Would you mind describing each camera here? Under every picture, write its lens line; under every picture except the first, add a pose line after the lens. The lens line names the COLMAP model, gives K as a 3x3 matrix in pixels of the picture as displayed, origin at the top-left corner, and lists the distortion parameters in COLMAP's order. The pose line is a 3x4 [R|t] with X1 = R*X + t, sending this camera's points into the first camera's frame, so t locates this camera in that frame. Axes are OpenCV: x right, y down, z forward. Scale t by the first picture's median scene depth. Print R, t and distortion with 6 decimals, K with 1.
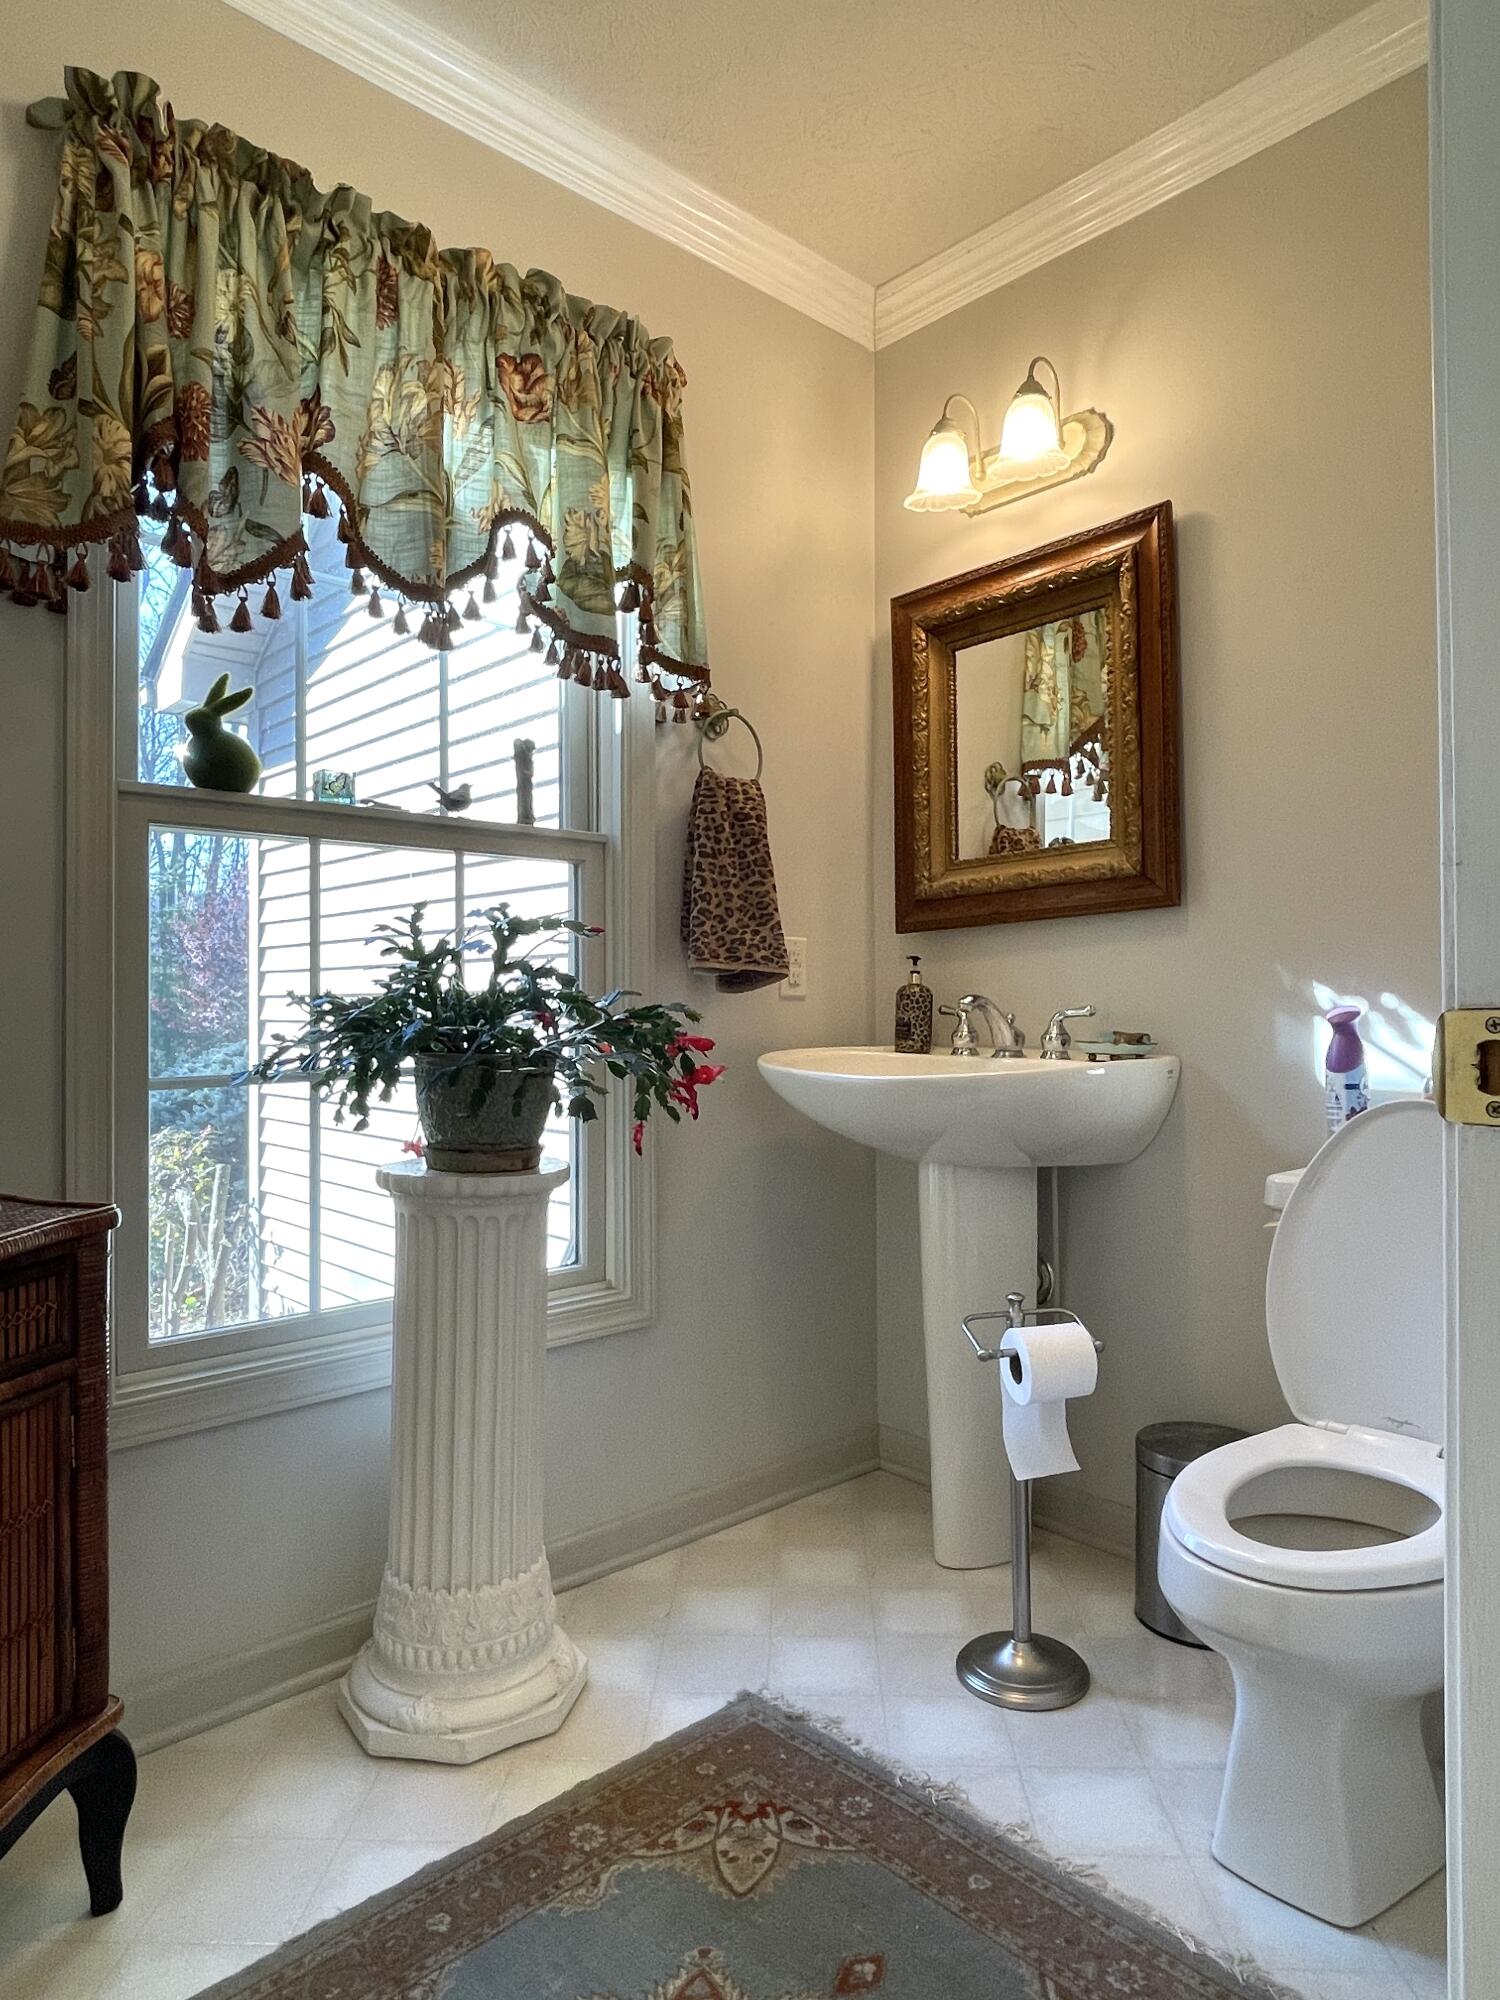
lens RADIAL K [[1224.0, 0, 751.4], [0, 1224.0, 994.3], [0, 0, 1]] dist [0.003786, -0.002523]
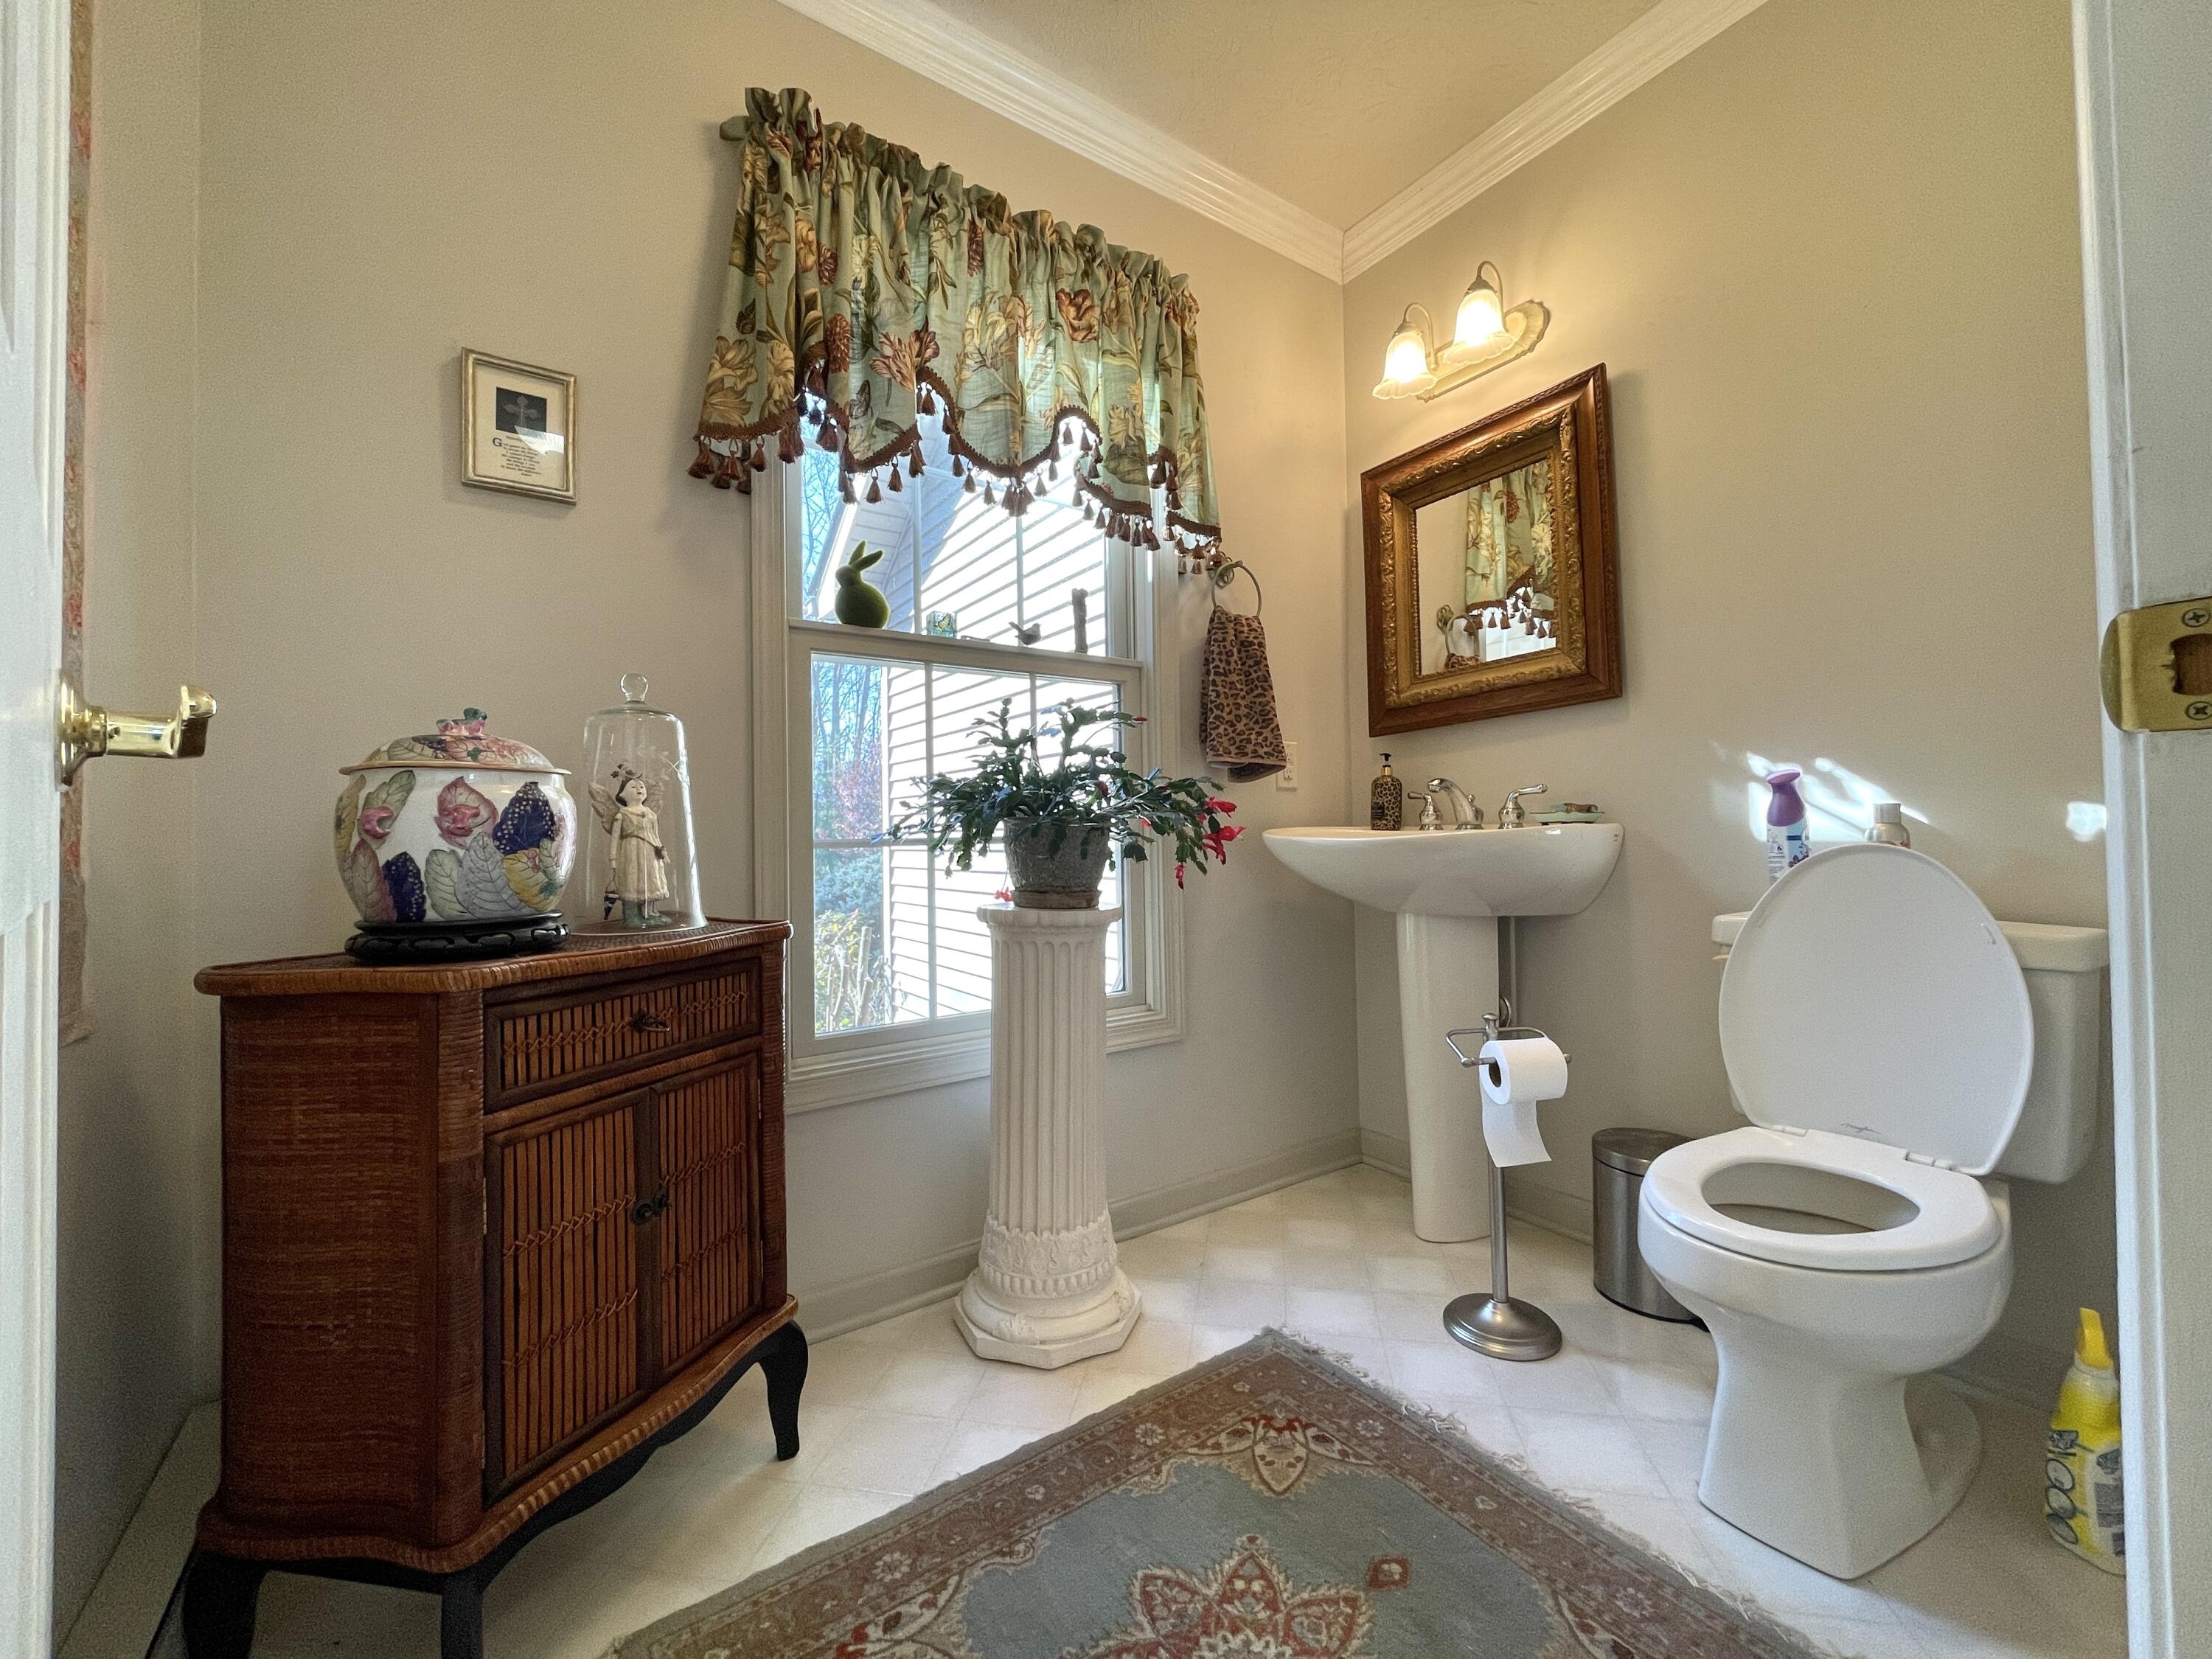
lens RADIAL K [[869.5, 0, 1096.1], [0, 869.5, 827.5], [0, 0, 1]] dist [-0.002126, 0.001112]
pose [[0.988182, -0.016459, -0.152397, -0.036096], [0.015192, 0.999840, -0.009475, 0.066653], [0.152529, 0.007048, 0.988274, 0.097082]]
